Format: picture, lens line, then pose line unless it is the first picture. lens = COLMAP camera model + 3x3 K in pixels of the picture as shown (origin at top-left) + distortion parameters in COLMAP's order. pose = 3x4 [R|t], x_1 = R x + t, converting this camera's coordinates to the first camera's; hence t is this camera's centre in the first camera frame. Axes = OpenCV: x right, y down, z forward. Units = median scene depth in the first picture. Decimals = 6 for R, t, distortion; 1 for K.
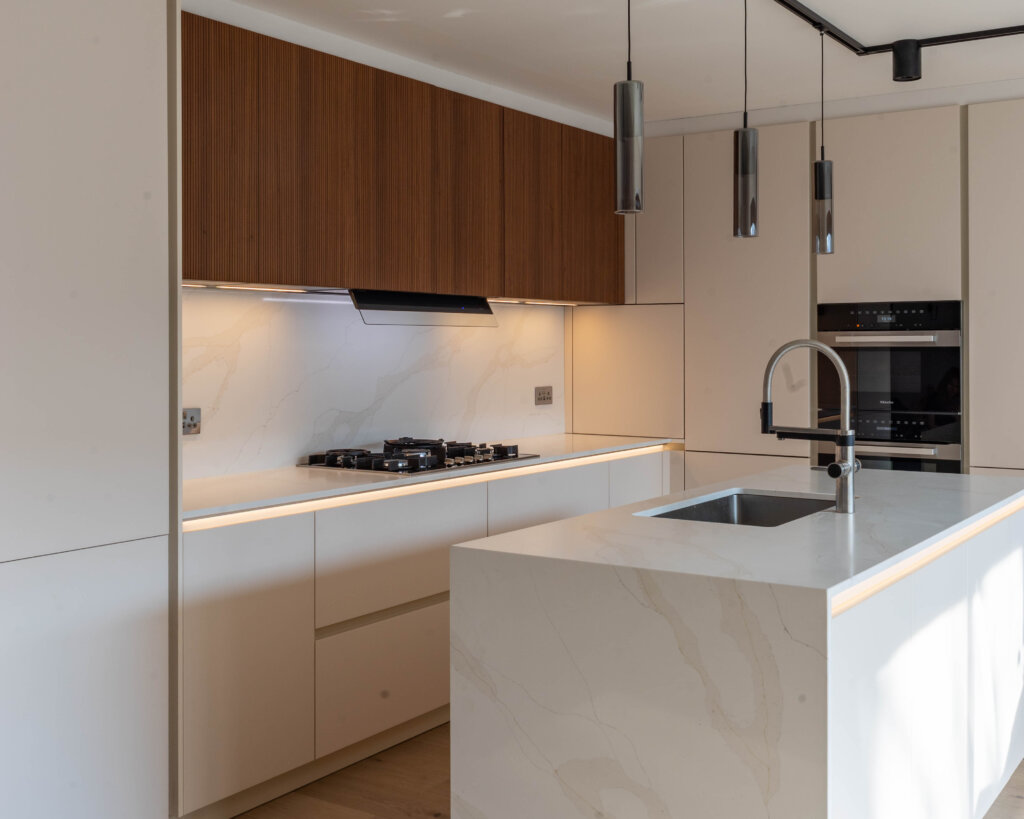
lens RADIAL K [[1174.5, 0, 514.4], [0, 1174.5, 347.2], [0, 0, 1]] dist [0.002698, 0.000758]
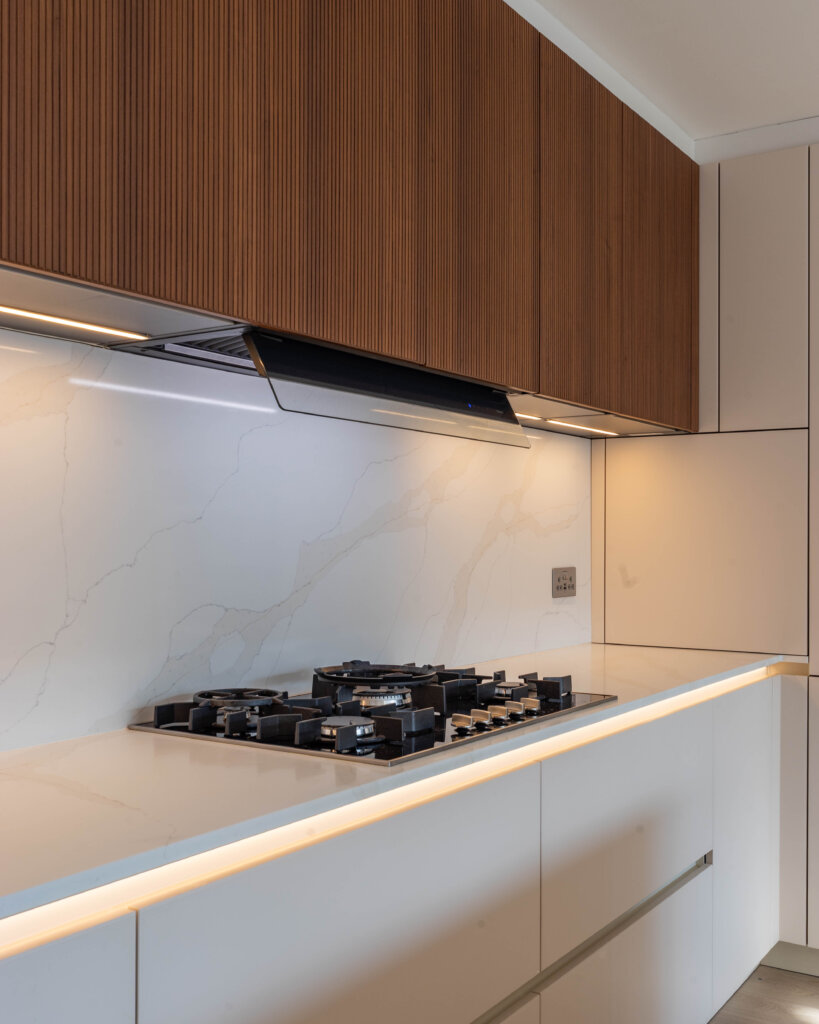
lens RADIAL K [[1108.7, 0, 409.0], [0, 1108.7, 540.6], [0, 0, 1]] dist [-0.001778, -0.003603]
pose [[0.999973, 0.004839, 0.005579, -0.078147], [-0.004828, 0.999986, -0.002094, 0.028034], [-0.005589, 0.002067, 0.999982, 0.564079]]
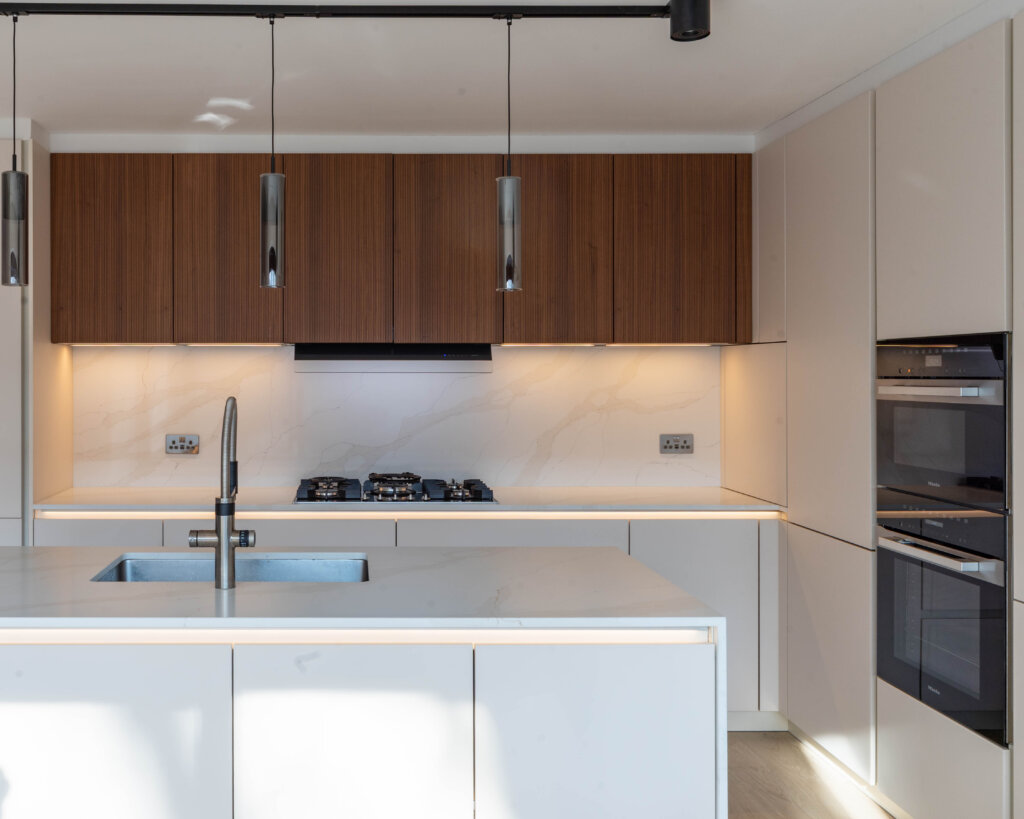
lens RADIAL K [[985.6, 0, 352.4], [0, 985.6, 374.7], [0, 0, 1]] dist [-0.003264, 0.000310]
pose [[0.560381, 0.005171, -0.828219, 0.696599], [-0.003463, 0.999986, 0.003900, -0.020488], [0.828227, 0.000682, 0.560392, 0.468109]]
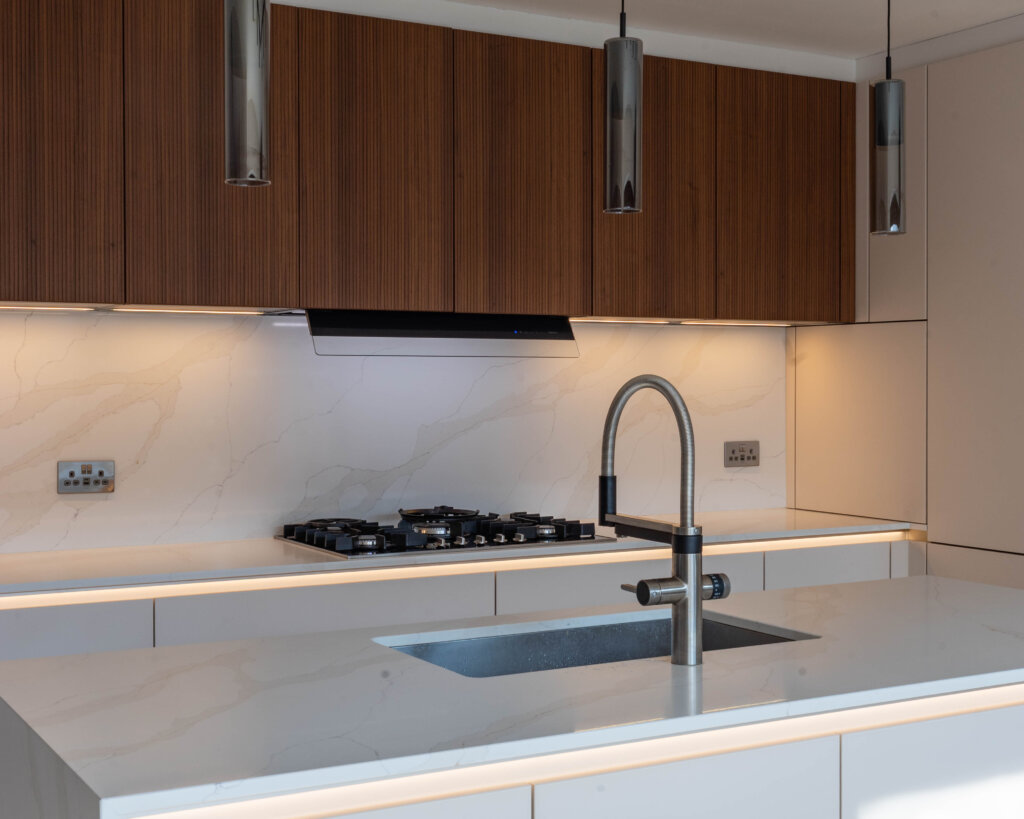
lens RADIAL K [[1428.5, 0, 512.0], [0, 1428.5, 409.5], [0, 0, 1]] dist [-0.001826, -0.008382]
pose [[0.895849, 0.009446, -0.444259, 0.375576], [-0.001486, 0.999832, 0.018263, -0.001541], [0.444357, -0.015701, 0.895712, 0.222172]]
